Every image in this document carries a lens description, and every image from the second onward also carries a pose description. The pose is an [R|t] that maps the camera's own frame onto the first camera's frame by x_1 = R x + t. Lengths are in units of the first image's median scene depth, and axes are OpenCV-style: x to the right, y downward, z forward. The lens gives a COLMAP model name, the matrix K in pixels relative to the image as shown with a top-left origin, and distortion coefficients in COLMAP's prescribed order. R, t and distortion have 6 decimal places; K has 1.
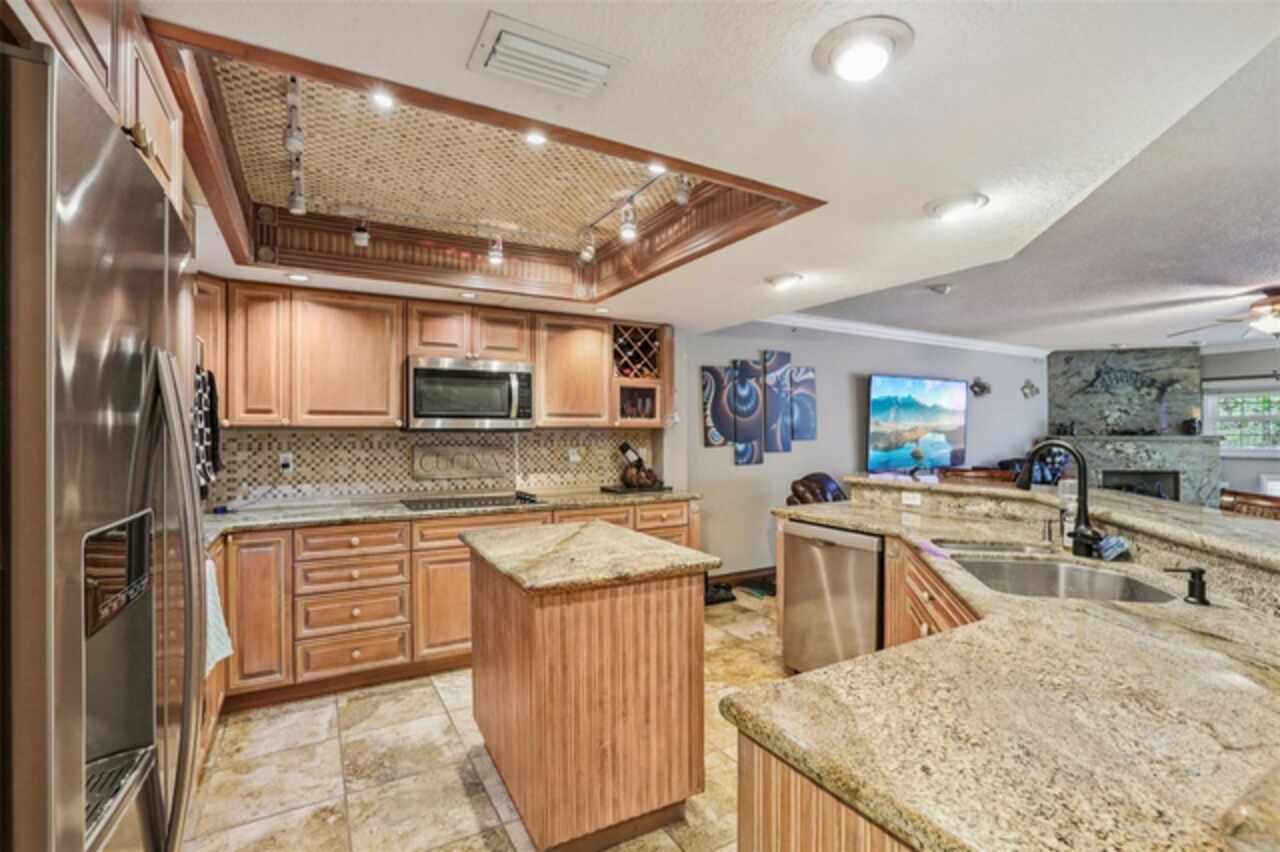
lens RADIAL K [[599.4, 0, 640.0], [0, 599.4, 426.0], [0, 0, 1]] dist [-0.001267, -0.000028]
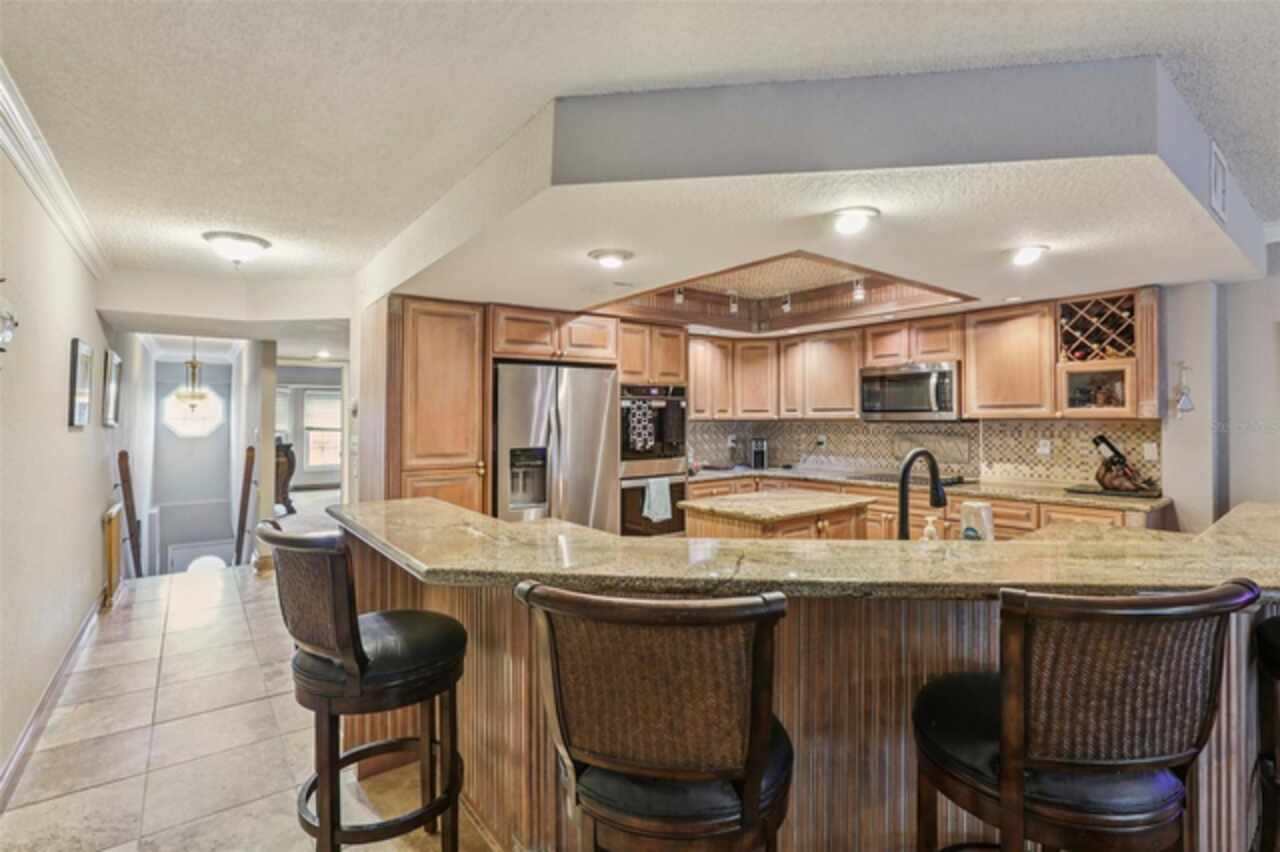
lens RADIAL K [[599.4, 0, 640.0], [0, 599.4, 426.0], [0, 0, 1]] dist [-0.001267, -0.000028]
pose [[0.148870, 0.012113, -0.988783, 0.766966], [0.017550, 0.999735, 0.014890, -0.010517], [0.988701, -0.019570, 0.148618, 0.238993]]
